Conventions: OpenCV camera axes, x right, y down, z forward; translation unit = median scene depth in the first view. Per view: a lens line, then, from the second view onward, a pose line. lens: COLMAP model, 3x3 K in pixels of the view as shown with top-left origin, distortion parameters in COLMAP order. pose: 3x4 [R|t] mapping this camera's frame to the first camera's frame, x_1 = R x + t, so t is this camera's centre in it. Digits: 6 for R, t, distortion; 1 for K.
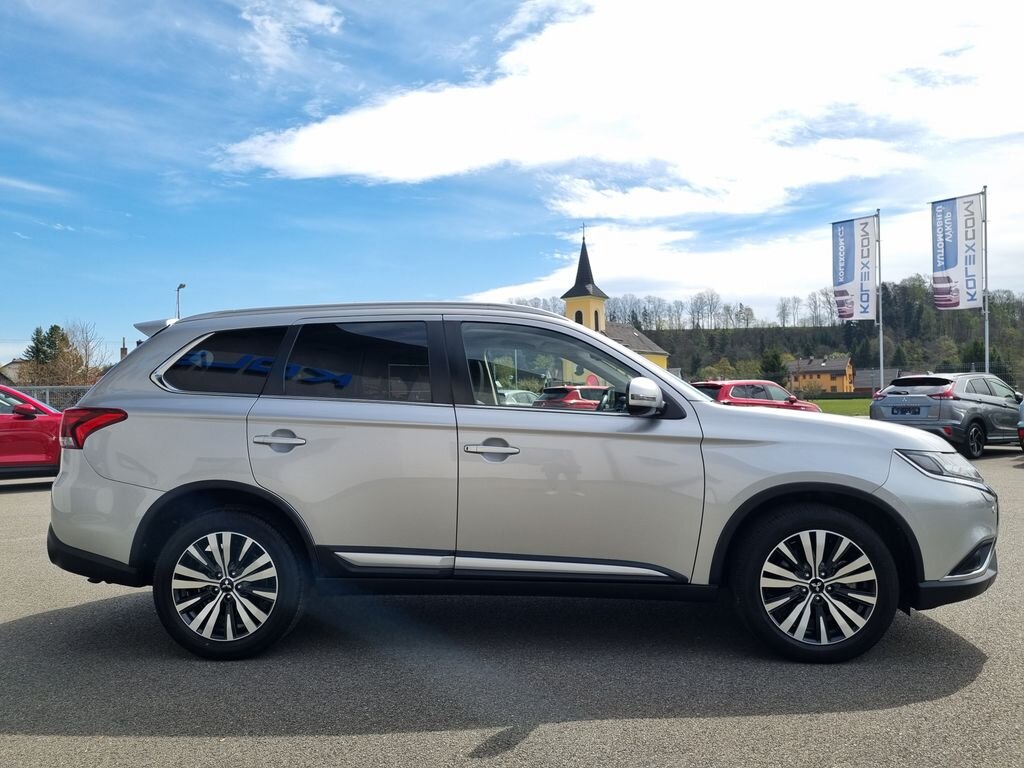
lens RADIAL K [[766.8, 0, 519.8], [0, 766.8, 393.8], [0, 0, 1]] dist [0.043689, -0.037447]
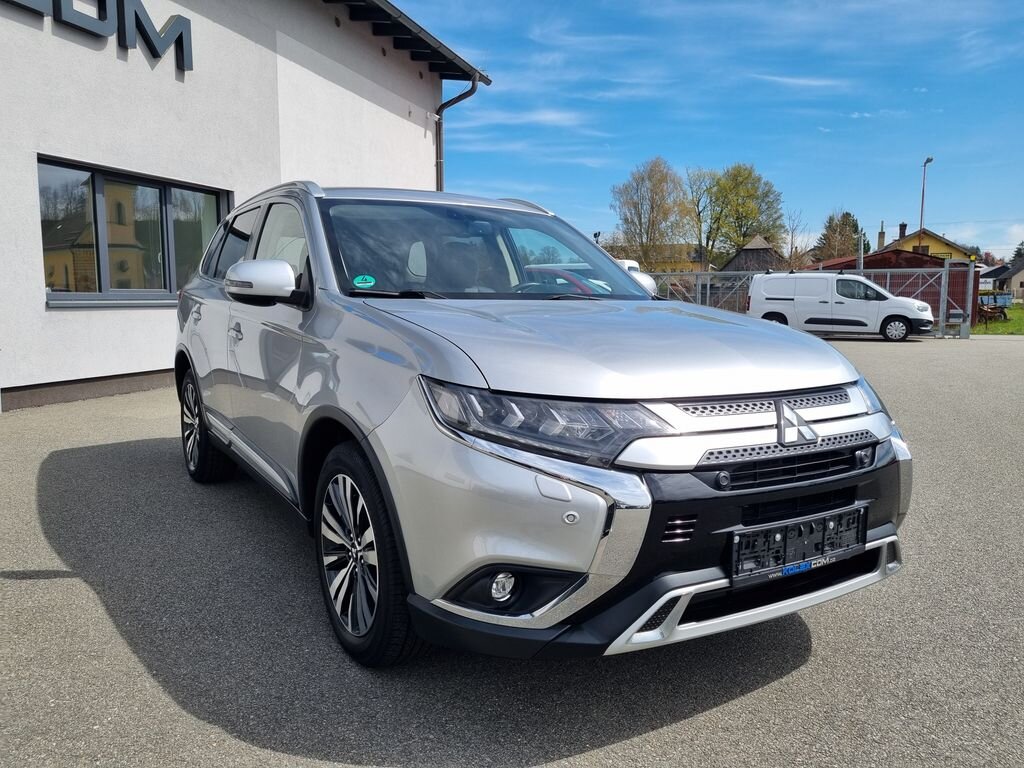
lens RADIAL K [[766.8, 0, 522.5], [0, 766.8, 375.5], [0, 0, 1]] dist [0.043689, -0.037447]
pose [[0.570375, 0.101898, -0.815040, 0.071015], [0.001443, 0.992149, 0.125050, -0.000253], [0.821383, -0.072502, 0.565750, 0.050321]]
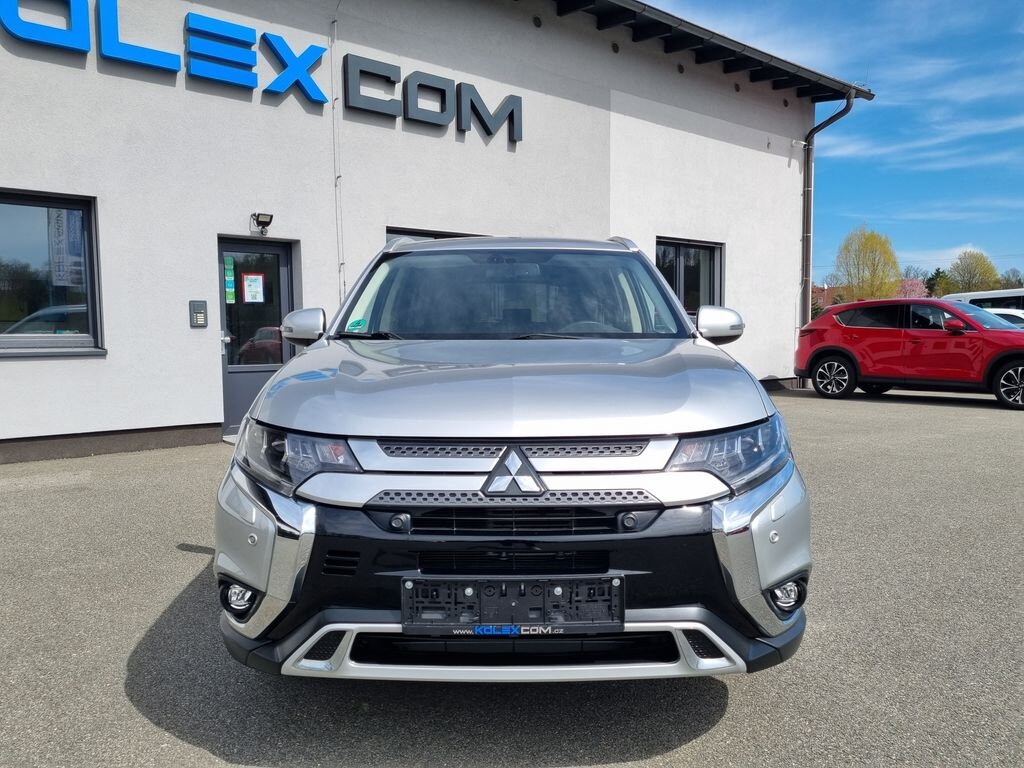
lens RADIAL K [[766.8, 0, 505.6], [0, 766.8, 384.3], [0, 0, 1]] dist [0.043689, -0.037447]
pose [[0.057723, 0.076199, -0.995420, 0.081302], [0.027556, 0.996581, 0.077886, 0.000120], [0.997952, -0.031926, 0.055426, 0.077848]]
